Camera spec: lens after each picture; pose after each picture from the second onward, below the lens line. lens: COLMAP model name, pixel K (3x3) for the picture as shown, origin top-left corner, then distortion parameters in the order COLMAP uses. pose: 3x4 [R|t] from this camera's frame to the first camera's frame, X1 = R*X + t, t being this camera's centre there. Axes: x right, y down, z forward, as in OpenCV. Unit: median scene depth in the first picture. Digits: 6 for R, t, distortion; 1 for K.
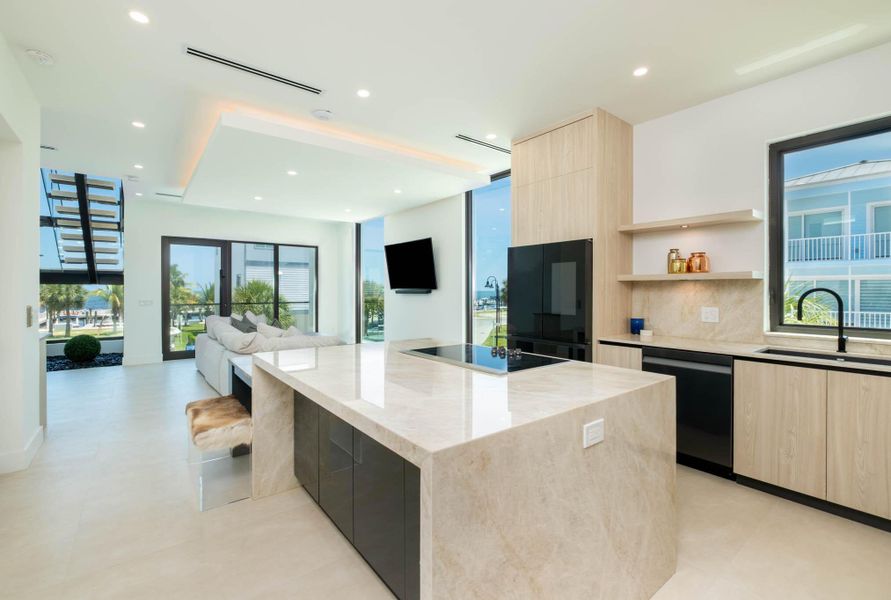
lens RADIAL K [[390.3, 0, 445.5], [0, 390.3, 300.0], [0, 0, 1]] dist [0.000870, 0.000178]
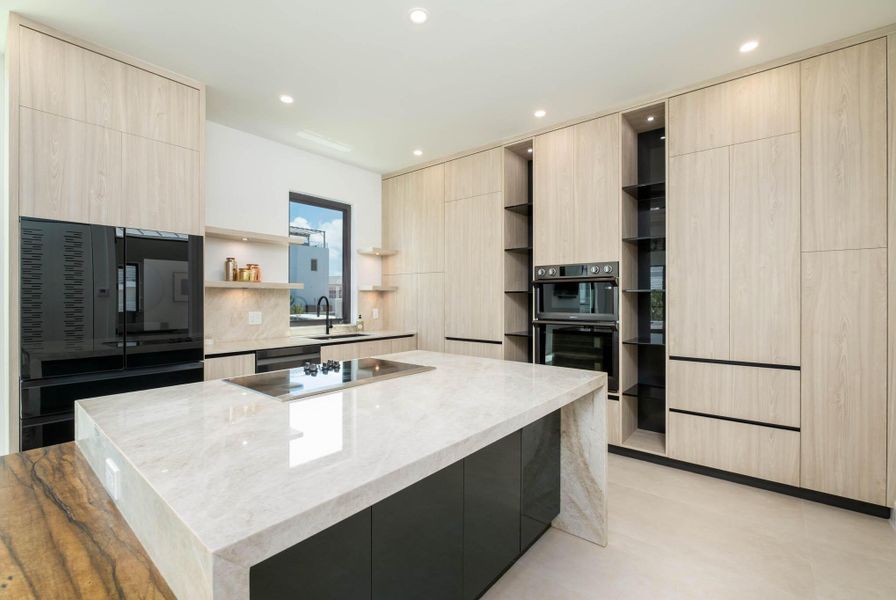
lens RADIAL K [[392.4, 0, 448.0], [0, 392.4, 300.0], [0, 0, 1]] dist [0.000870, 0.000178]
pose [[-0.209265, -0.004867, 0.977847, -0.600991], [0.020466, 0.999747, 0.009356, -0.015606], [-0.977645, 0.021970, -0.209112, 0.691948]]
